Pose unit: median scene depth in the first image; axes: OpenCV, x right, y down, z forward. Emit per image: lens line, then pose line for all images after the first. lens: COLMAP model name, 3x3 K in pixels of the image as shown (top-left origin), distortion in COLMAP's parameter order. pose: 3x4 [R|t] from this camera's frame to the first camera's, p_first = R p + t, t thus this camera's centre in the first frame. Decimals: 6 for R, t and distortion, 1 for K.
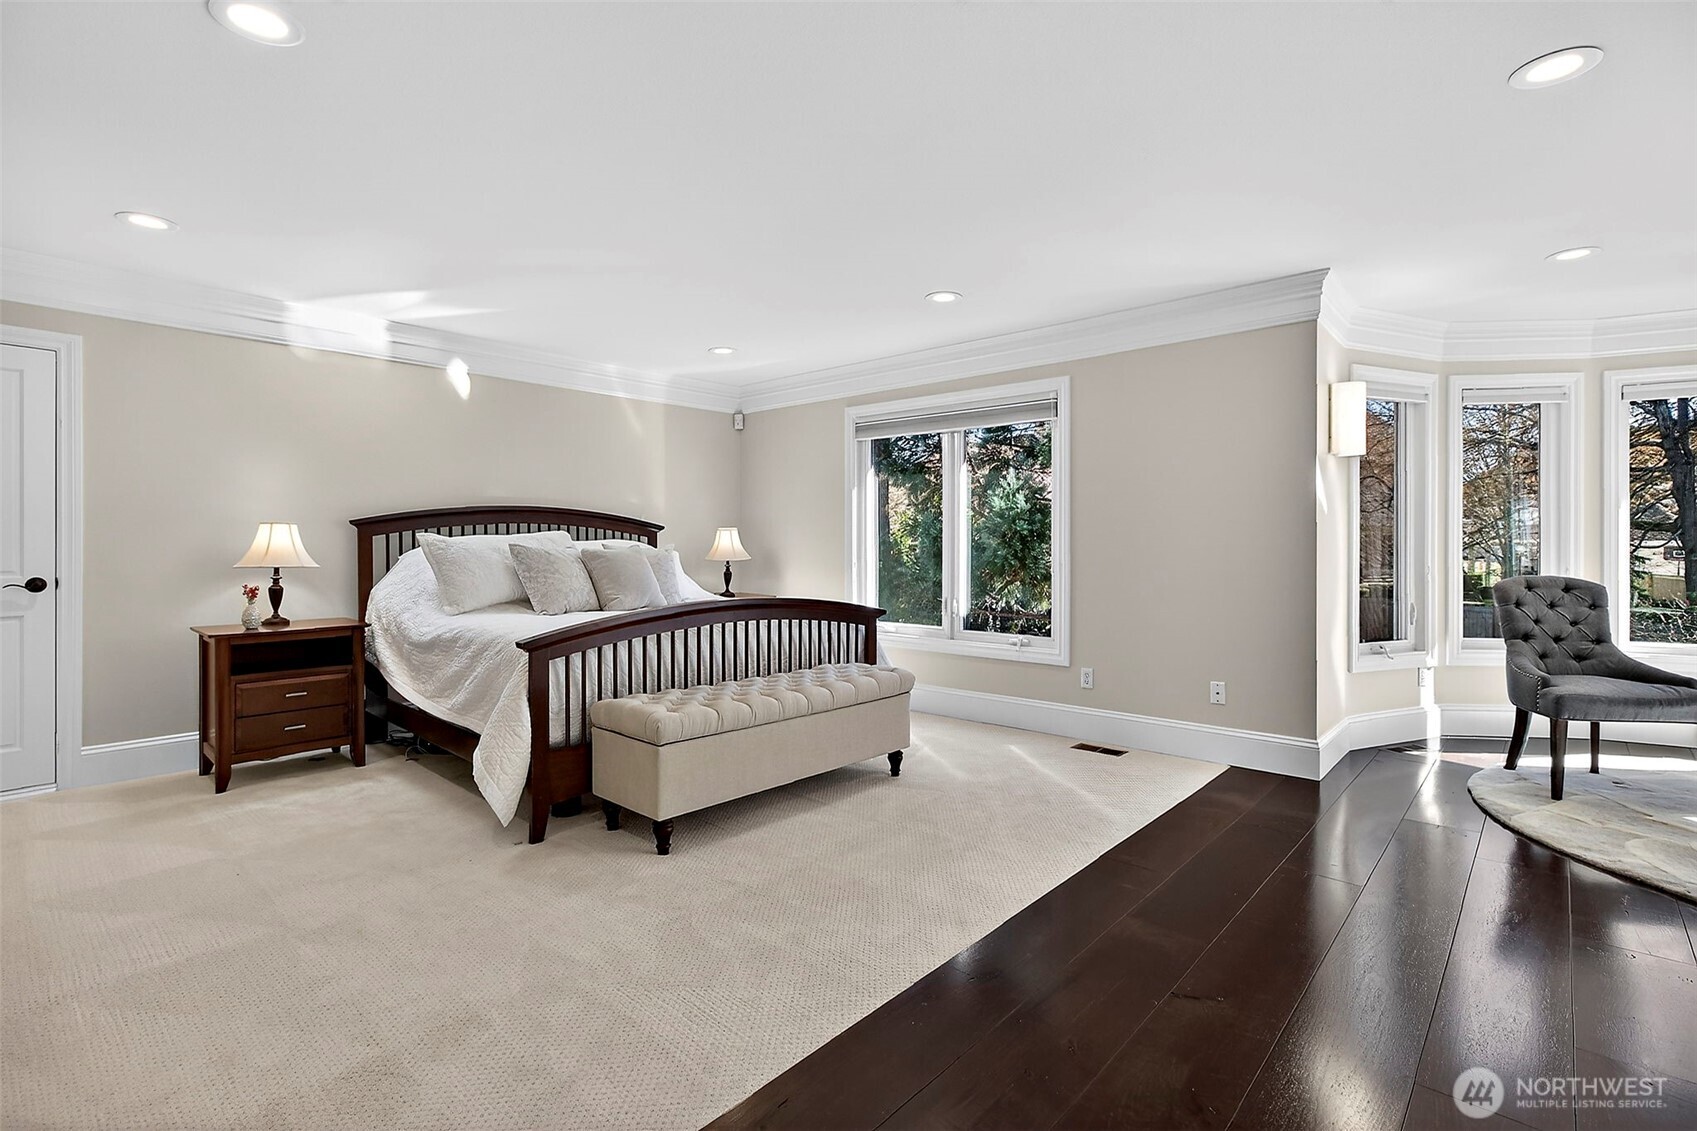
lens RADIAL K [[792.2, 0, 852.0], [0, 792.2, 548.3], [0, 0, 1]] dist [0.000233, 0.000141]
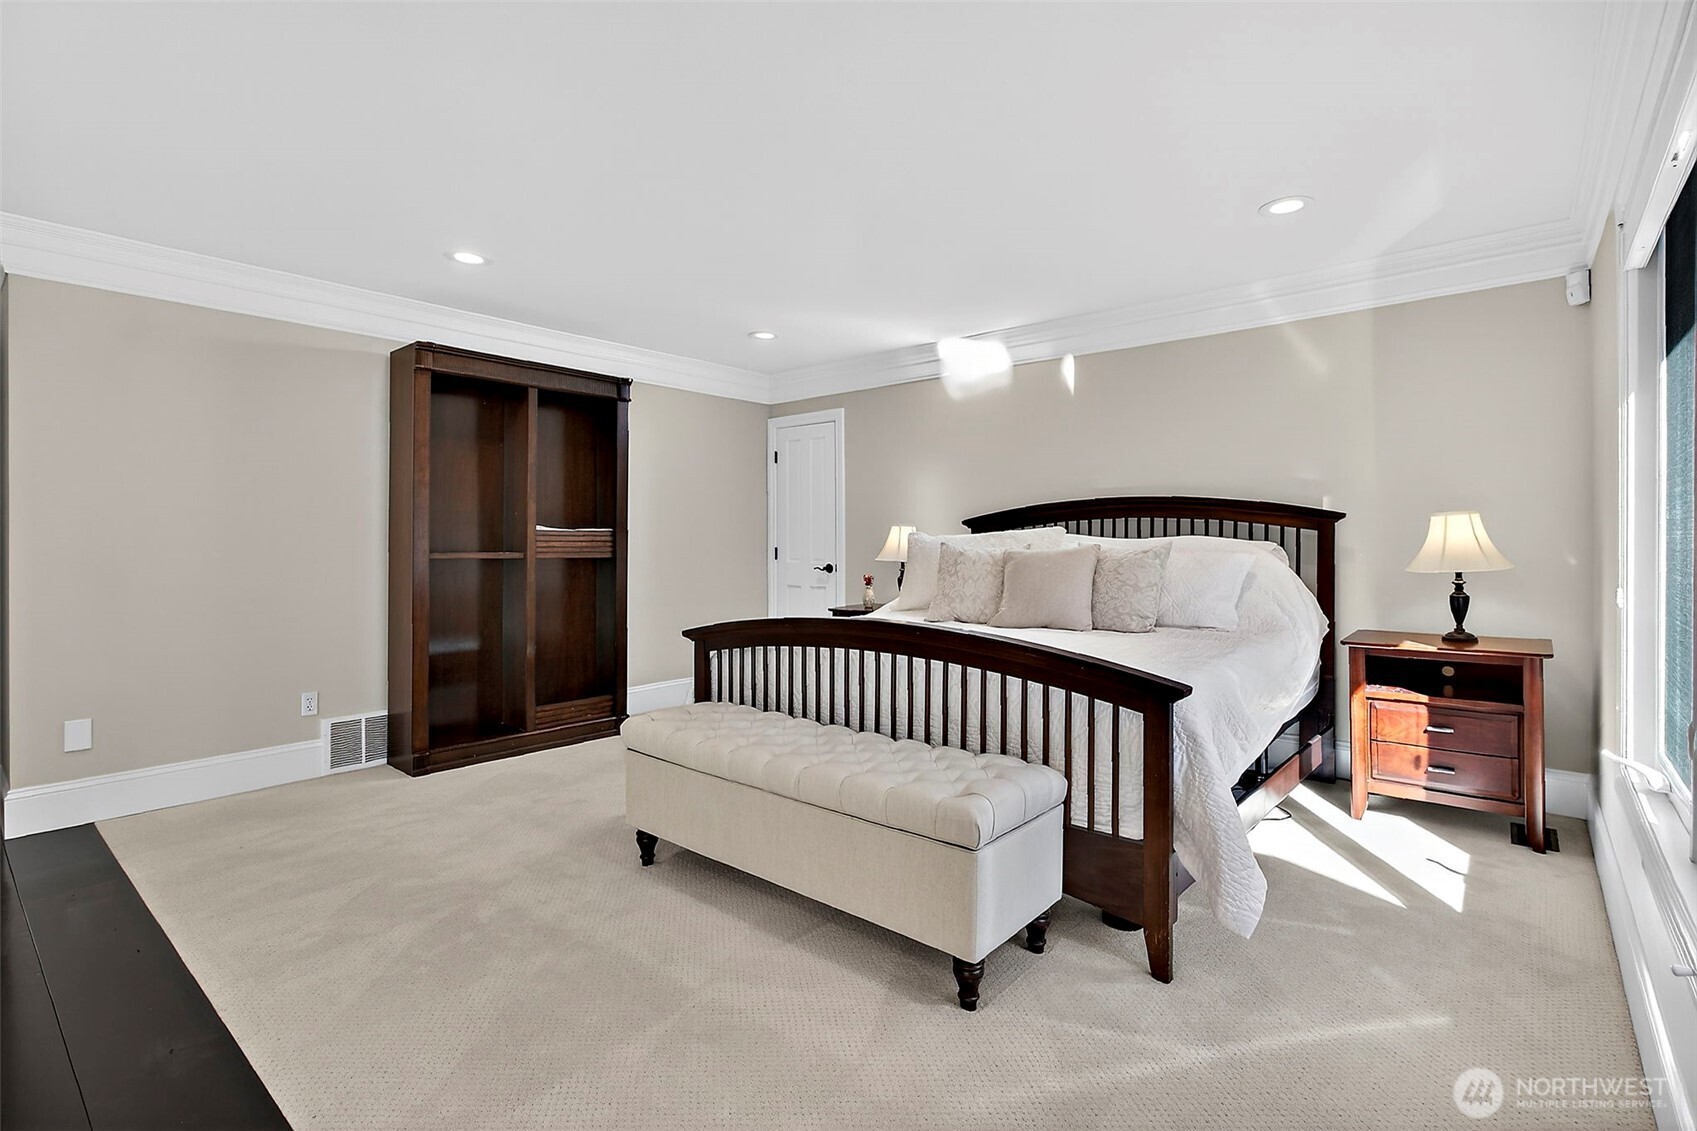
lens RADIAL K [[792.2, 0, 852.0], [0, 792.2, 548.3], [0, 0, 1]] dist [0.000233, 0.000141]
pose [[0.032224, 0.000564, -0.999481, 0.583774], [-0.005982, 0.999982, 0.000371, 0.002632], [0.999463, 0.005967, 0.032227, 0.978873]]
